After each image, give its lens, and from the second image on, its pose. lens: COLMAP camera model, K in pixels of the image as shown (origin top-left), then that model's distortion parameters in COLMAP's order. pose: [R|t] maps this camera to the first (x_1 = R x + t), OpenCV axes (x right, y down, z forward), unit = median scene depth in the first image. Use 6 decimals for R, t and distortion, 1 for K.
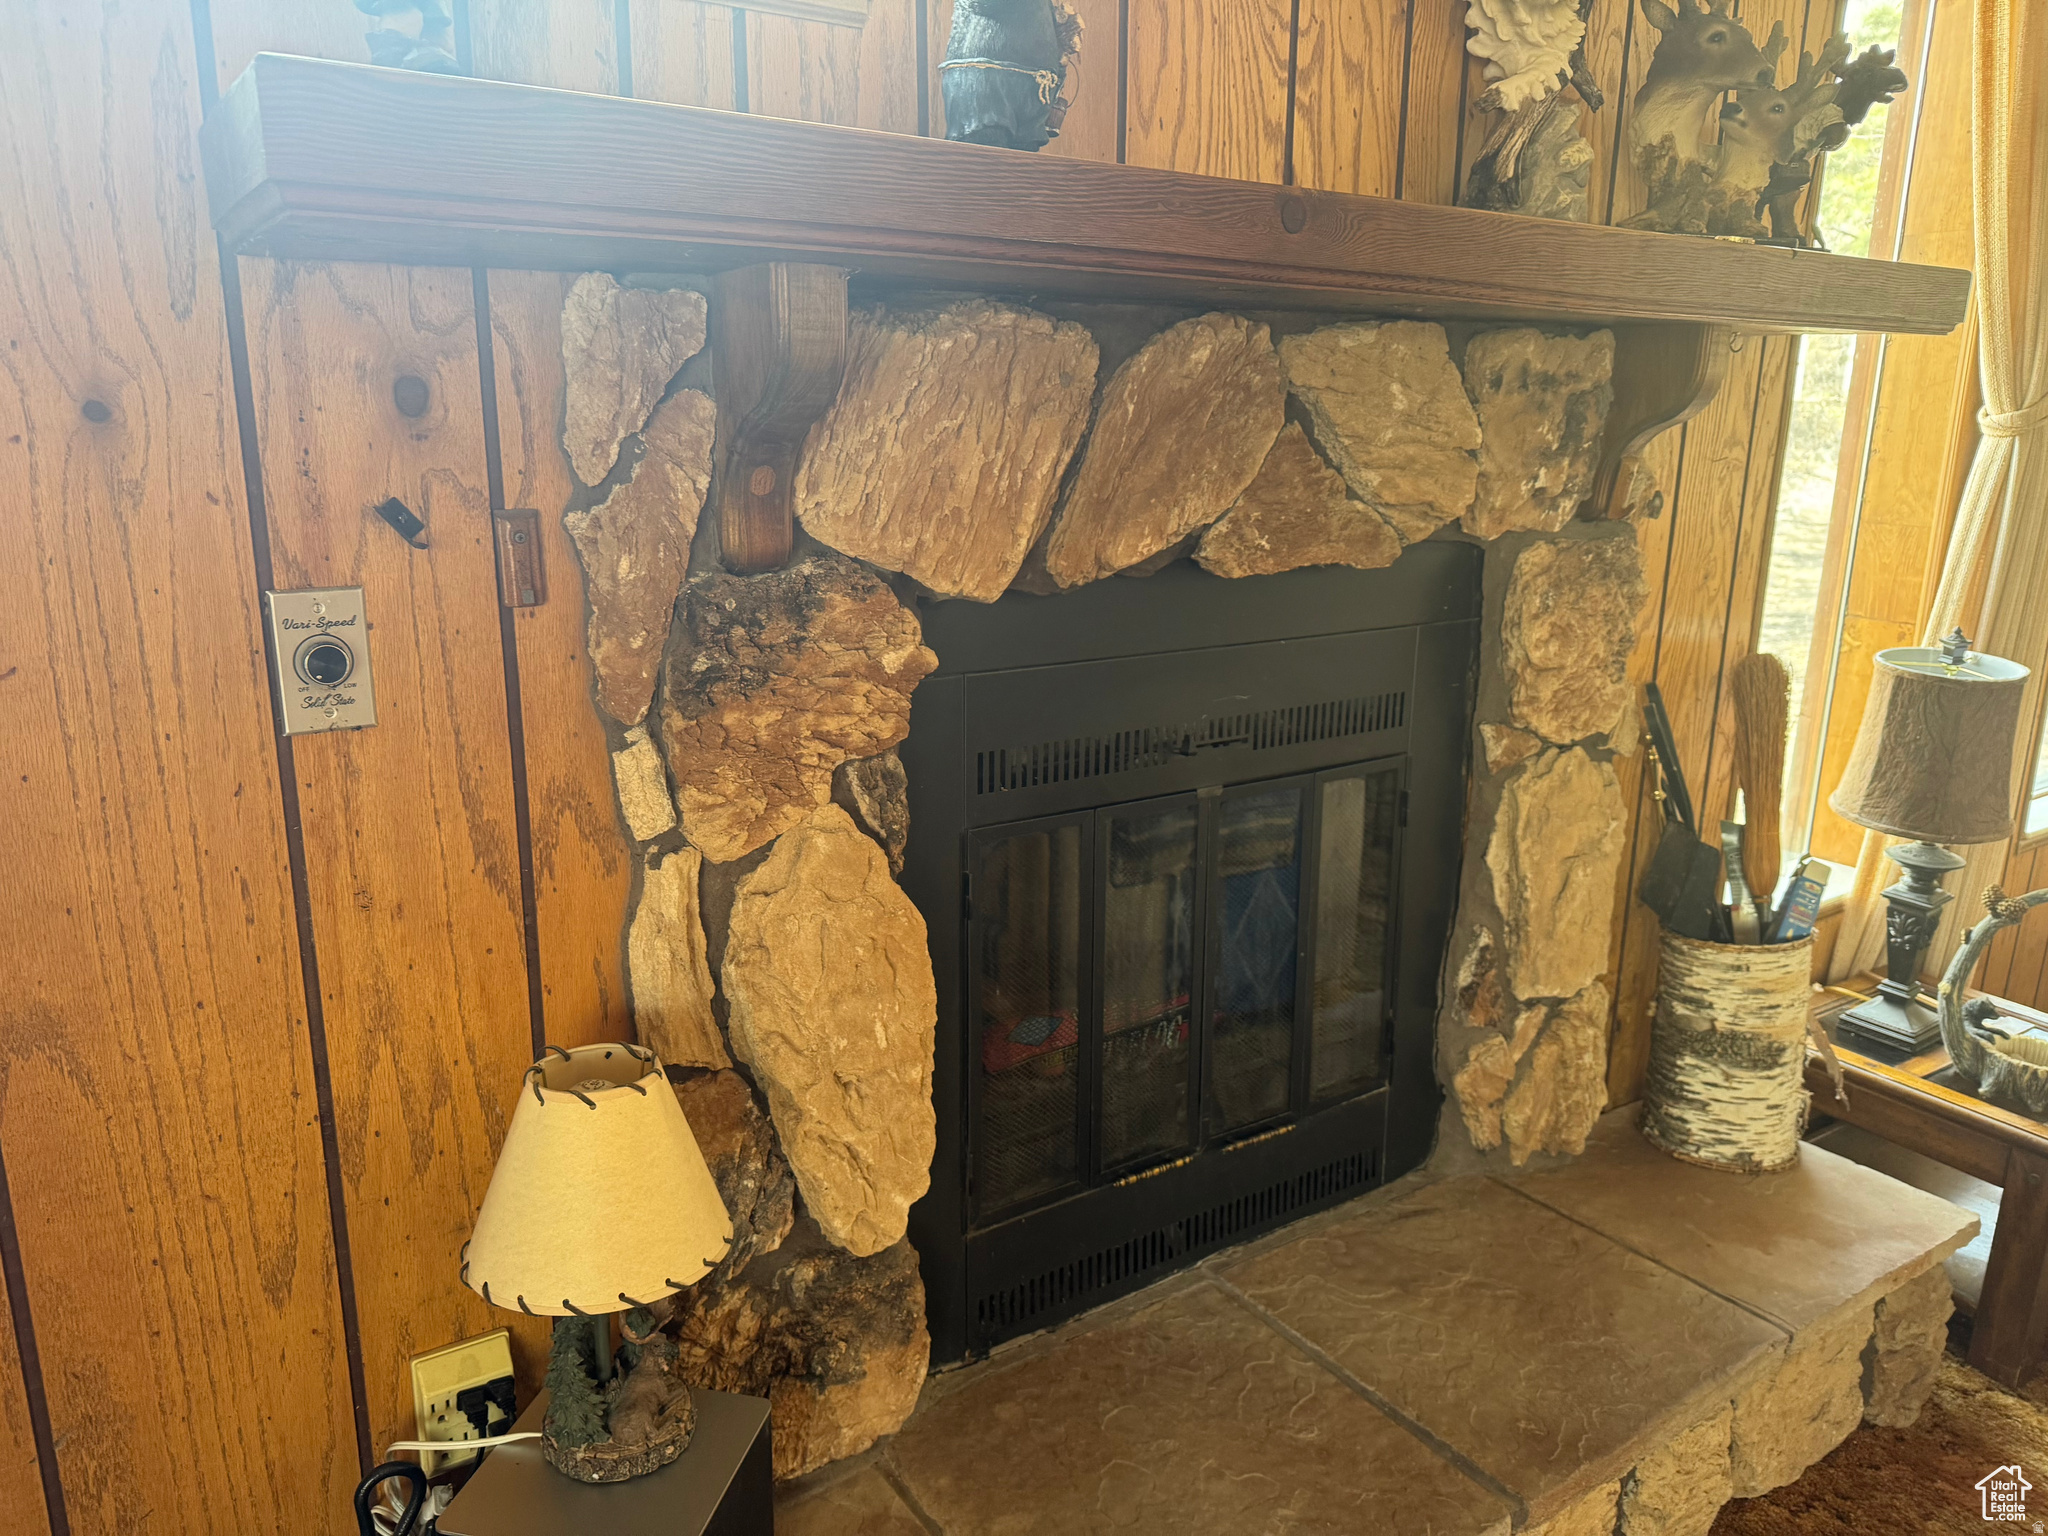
lens RADIAL K [[1436.4, 0, 1024.0], [0, 1436.4, 768.0], [0, 0, 1]] dist [0.160836, -0.279288]
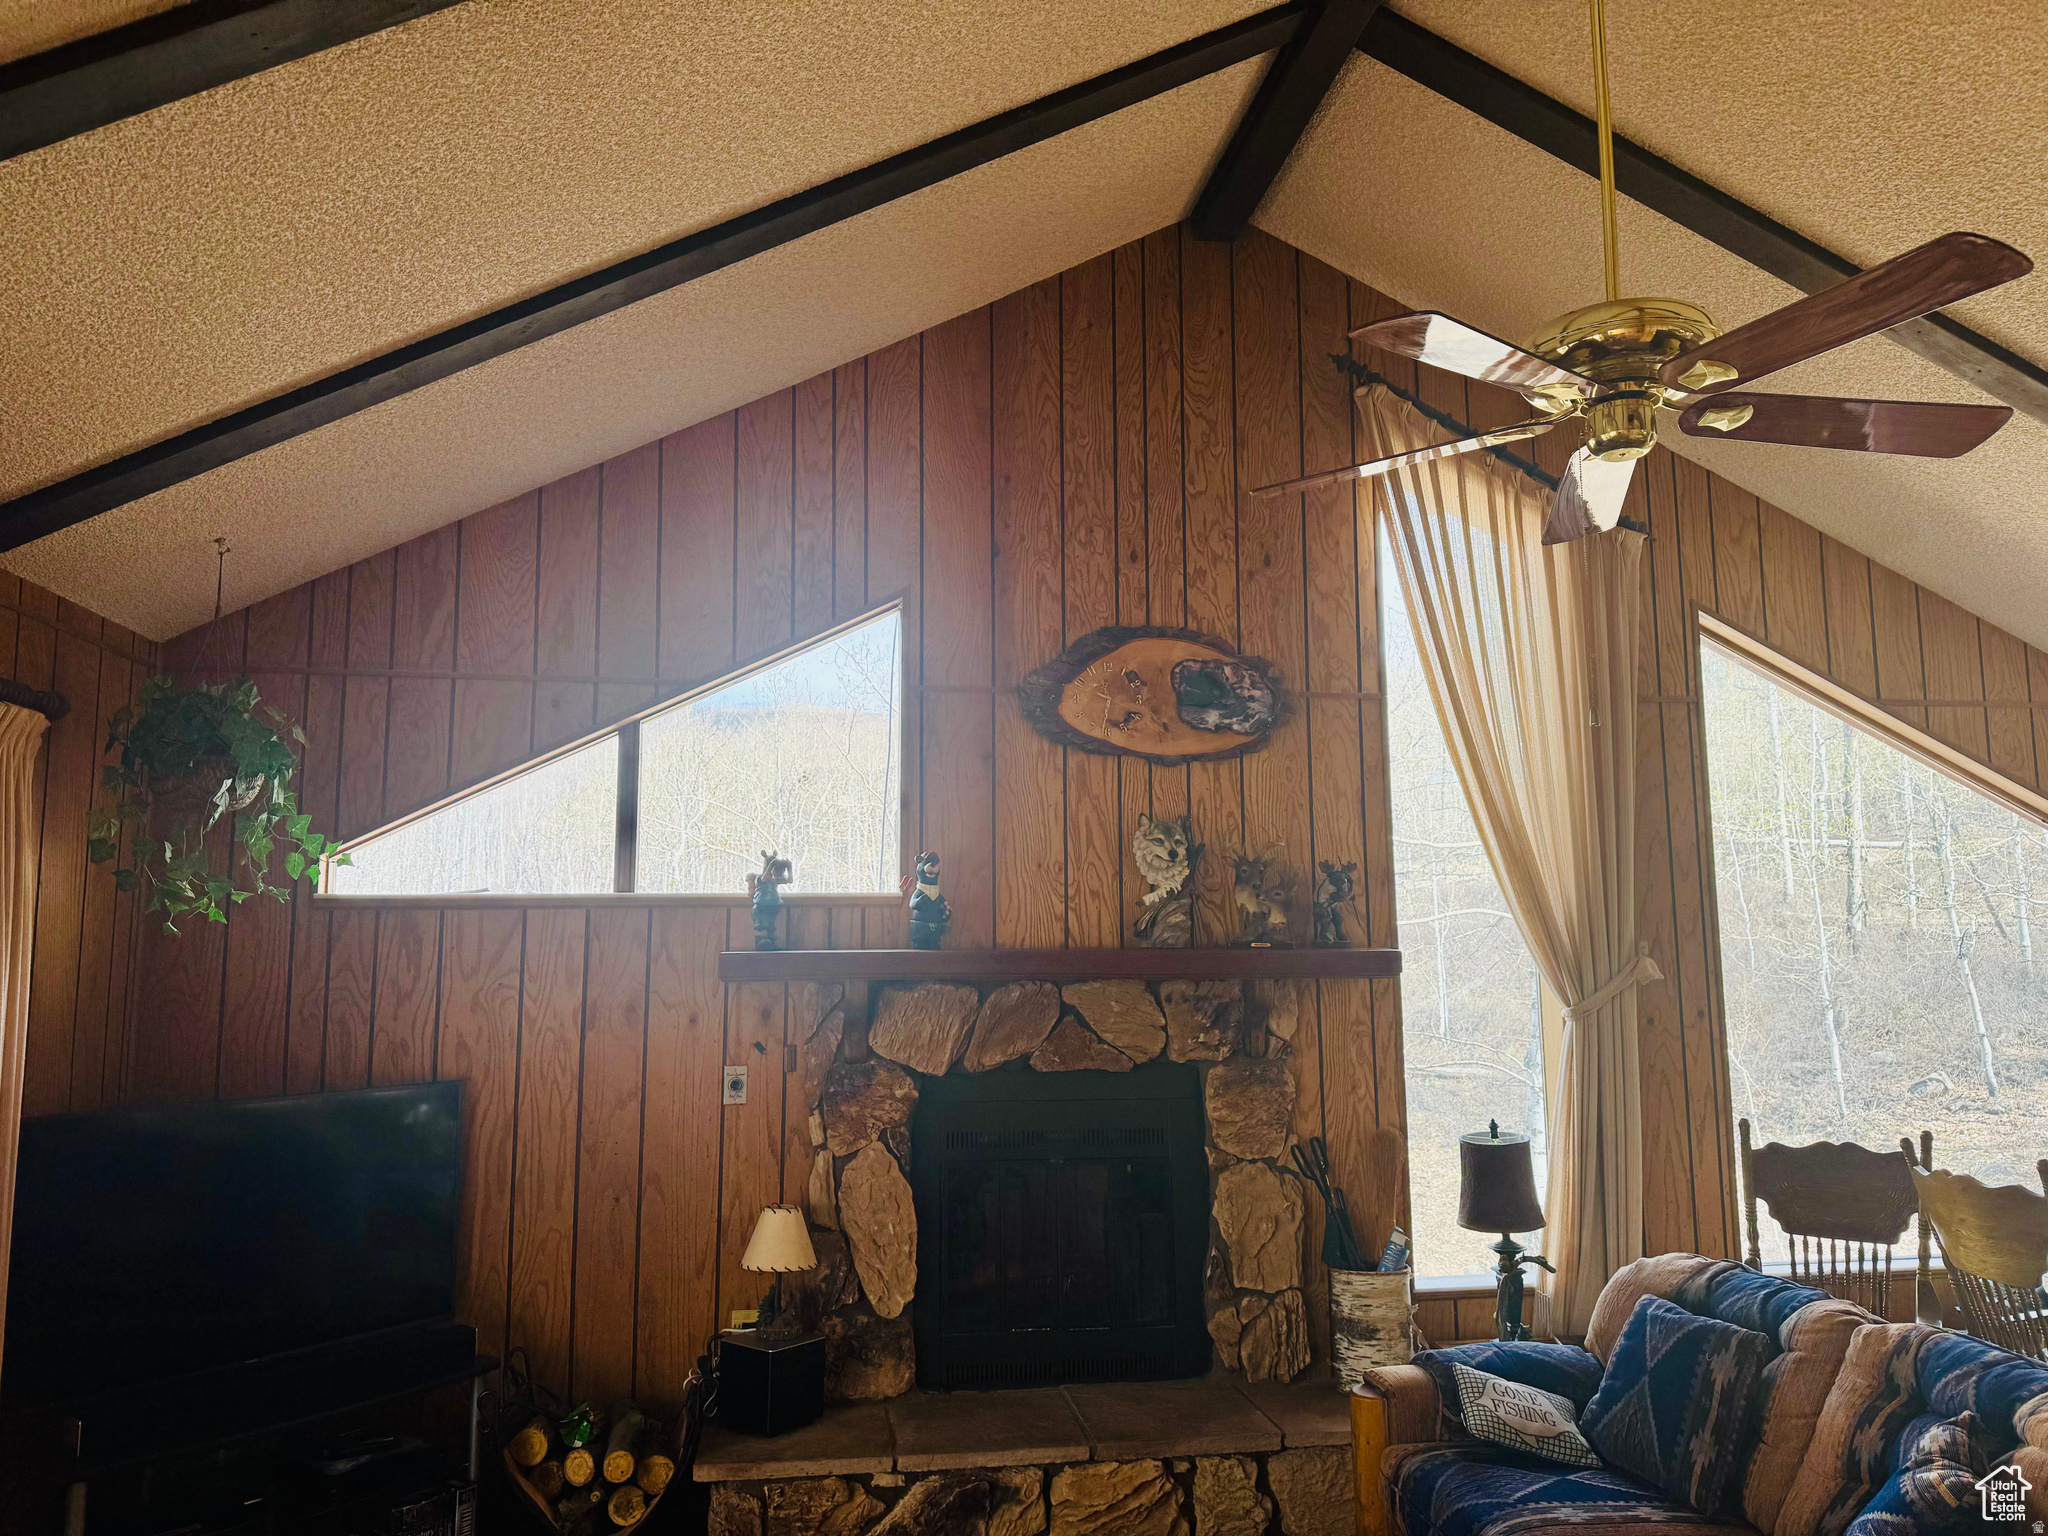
lens RADIAL K [[1436.4, 0, 1024.0], [0, 1436.4, 768.0], [0, 0, 1]] dist [0.160836, -0.279288]
pose [[0.898412, -0.075195, -0.432668, 1.460757], [-0.090326, 0.932525, -0.349626, 0.318373], [0.429764, 0.353189, 0.831000, -1.623819]]
